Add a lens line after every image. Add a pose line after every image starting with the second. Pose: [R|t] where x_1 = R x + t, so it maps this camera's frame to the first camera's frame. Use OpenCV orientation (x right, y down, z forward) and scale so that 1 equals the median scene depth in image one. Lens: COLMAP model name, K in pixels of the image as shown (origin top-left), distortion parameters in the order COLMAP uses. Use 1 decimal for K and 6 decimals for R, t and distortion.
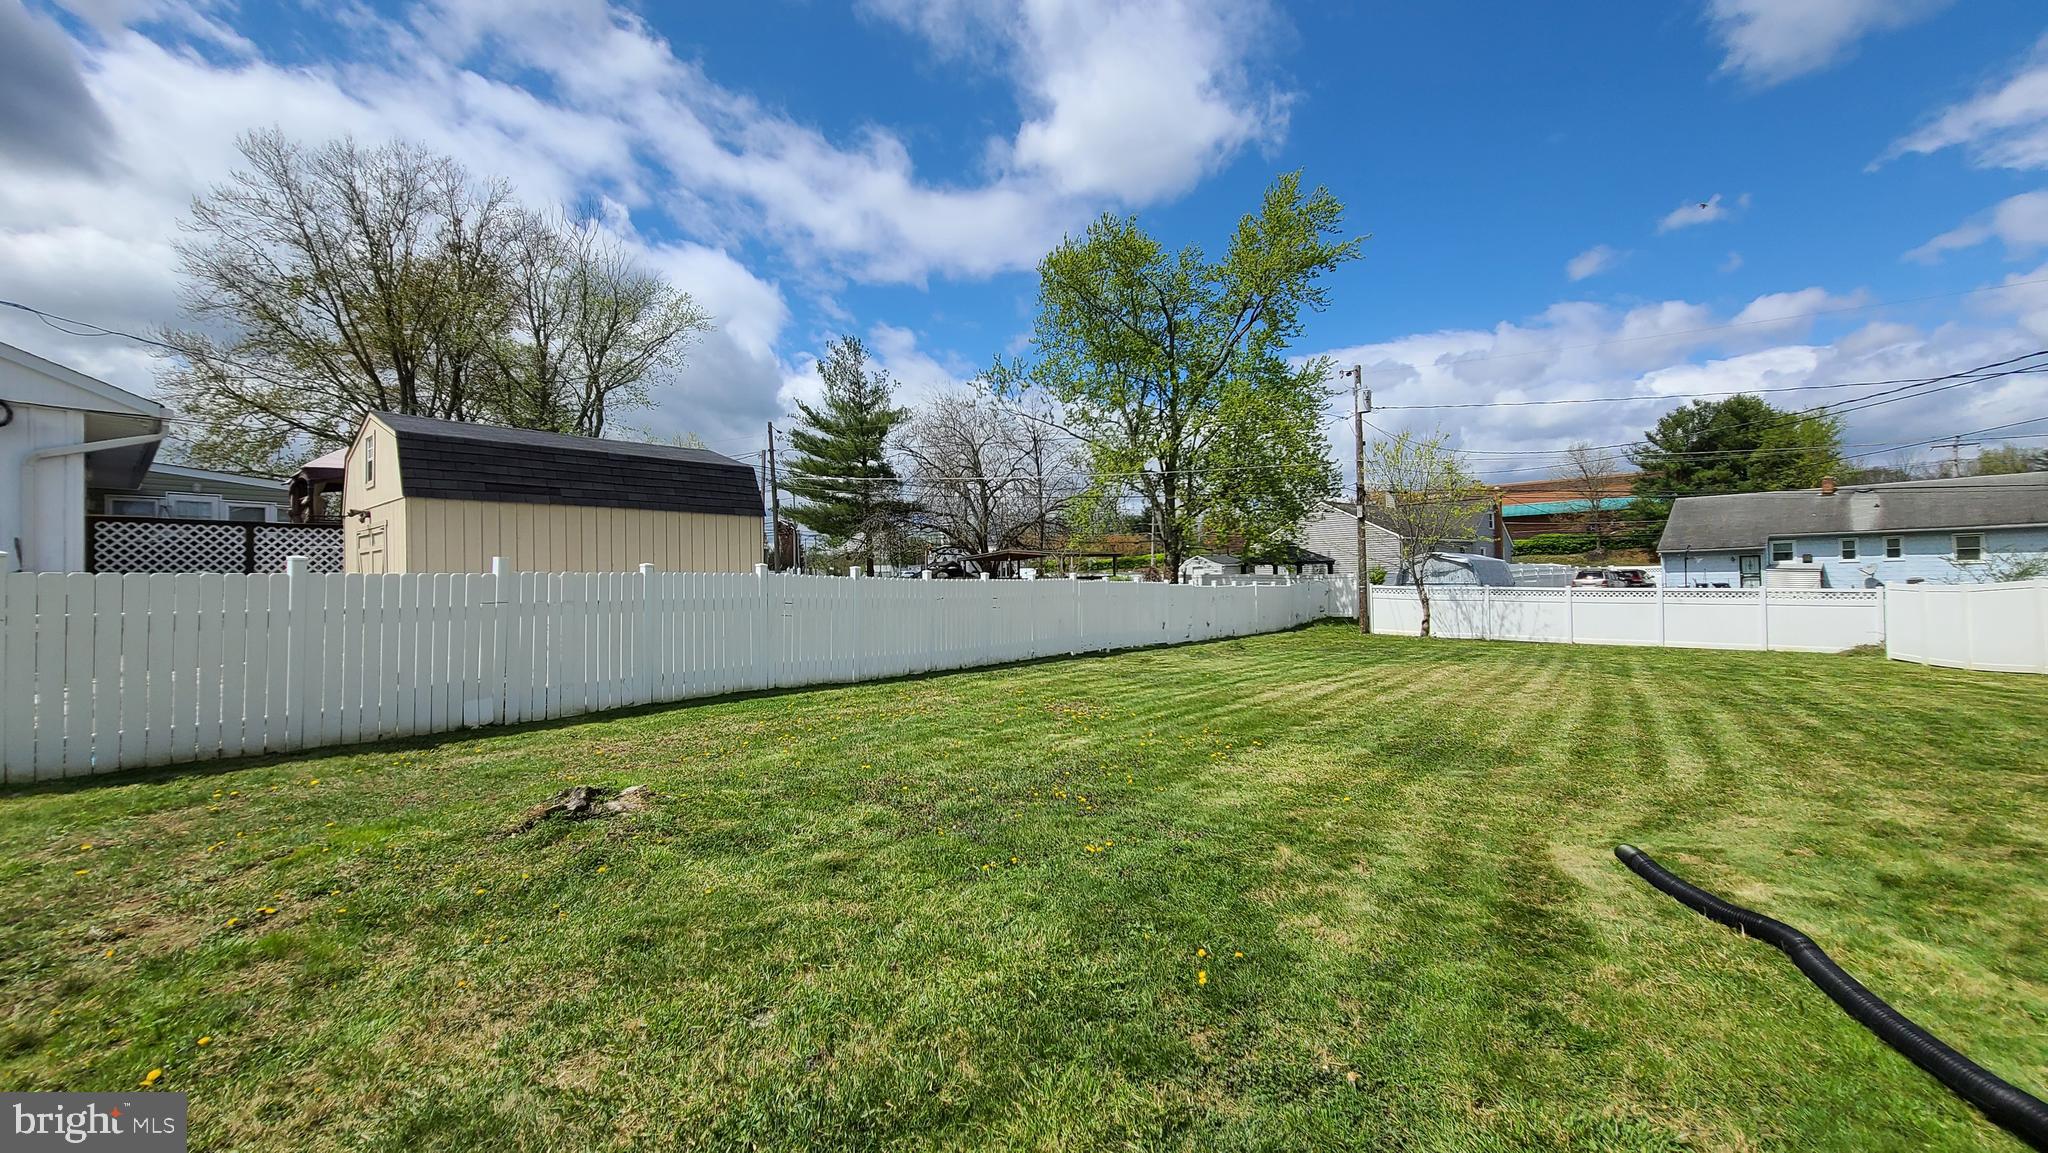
lens RADIAL K [[841.5, 0, 1019.4], [0, 841.5, 586.2], [0, 0, 1]] dist [-0.001218, -0.000226]
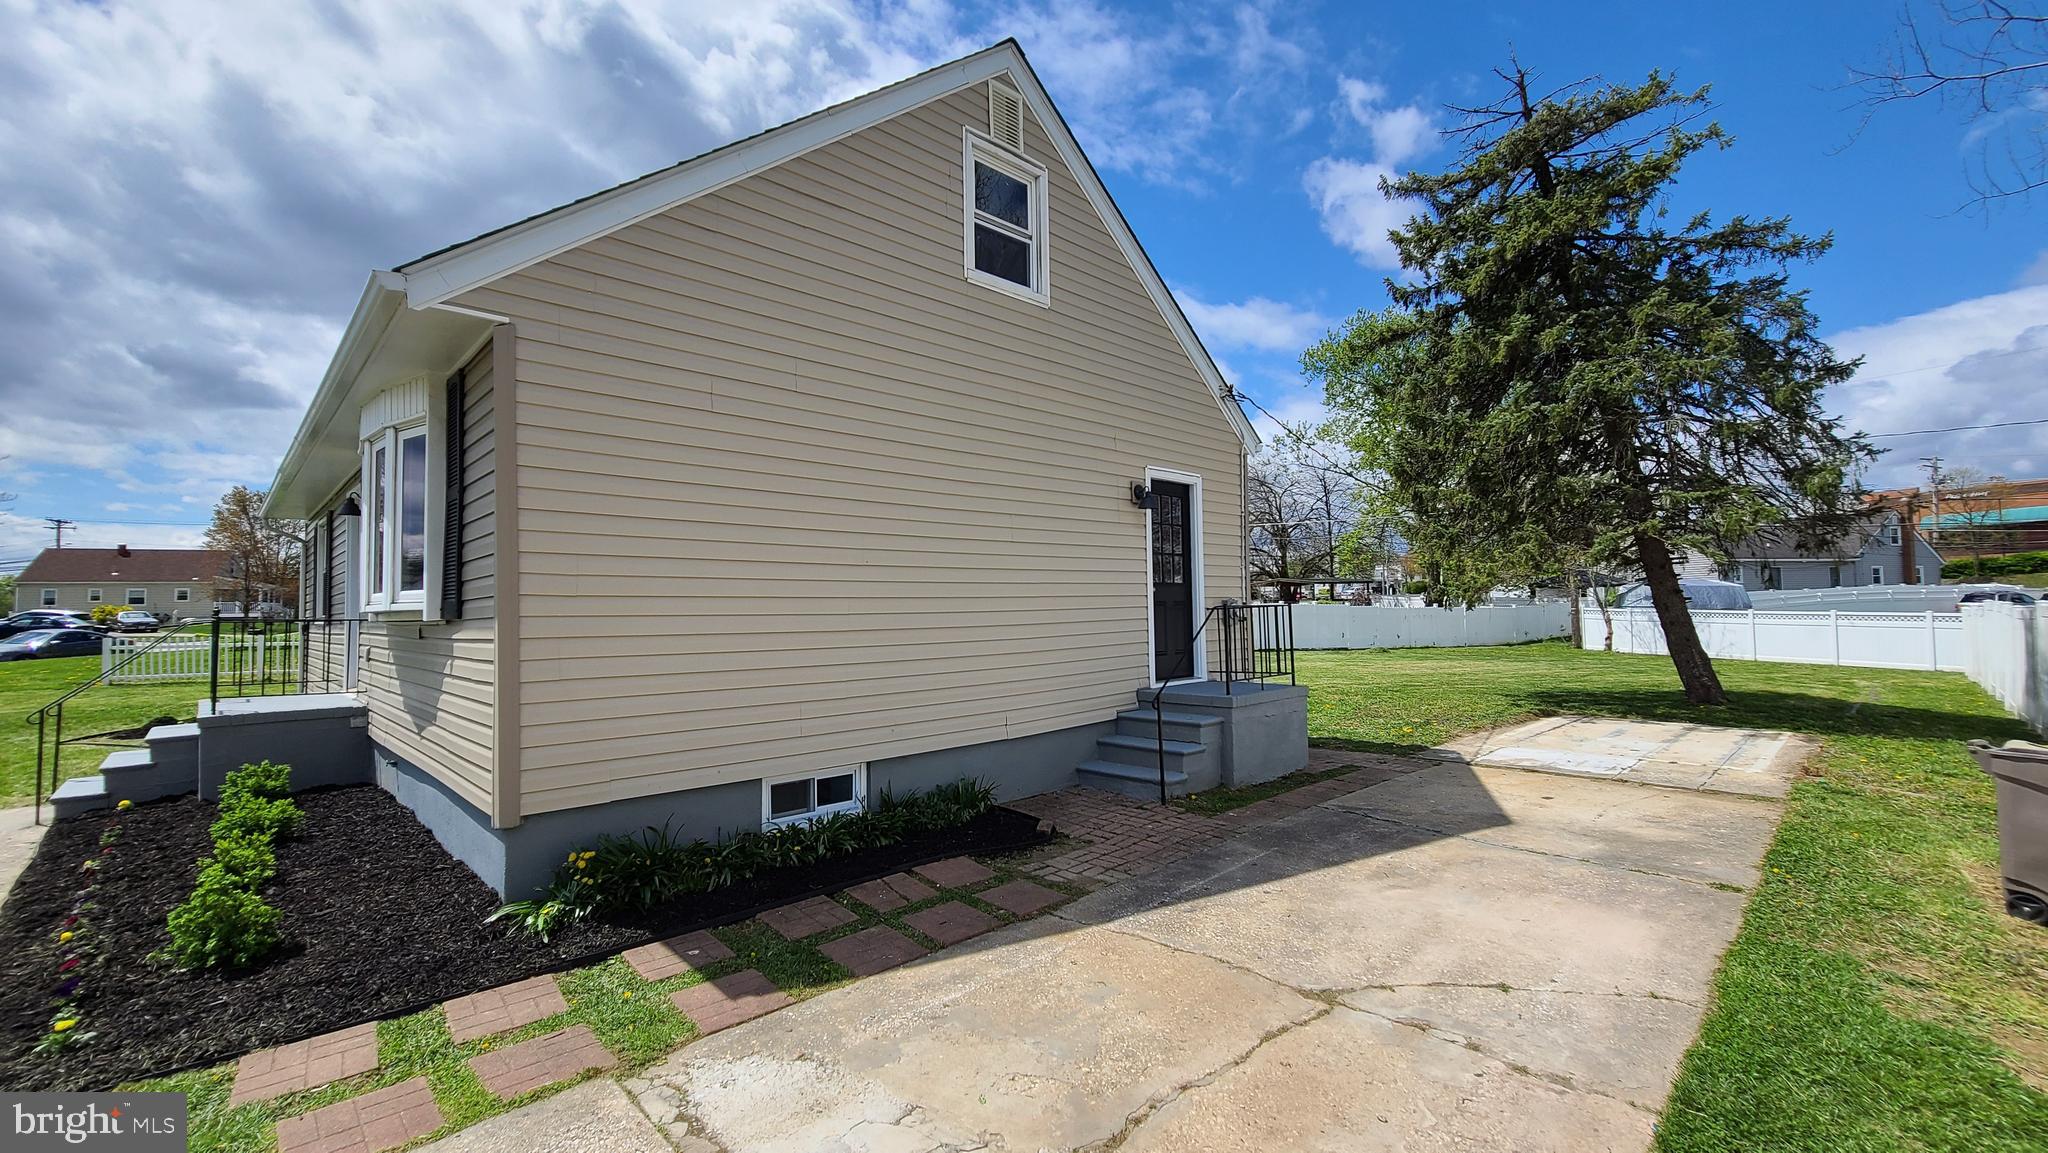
lens RADIAL K [[841.5, 0, 1017.0], [0, 841.5, 582.3], [0, 0, 1]] dist [-0.001218, -0.000226]
pose [[0.889998, -0.007923, -0.455896, 0.322989], [-0.005943, 0.999562, -0.028974, 0.002125], [0.455927, 0.028496, 0.889561, -0.530974]]
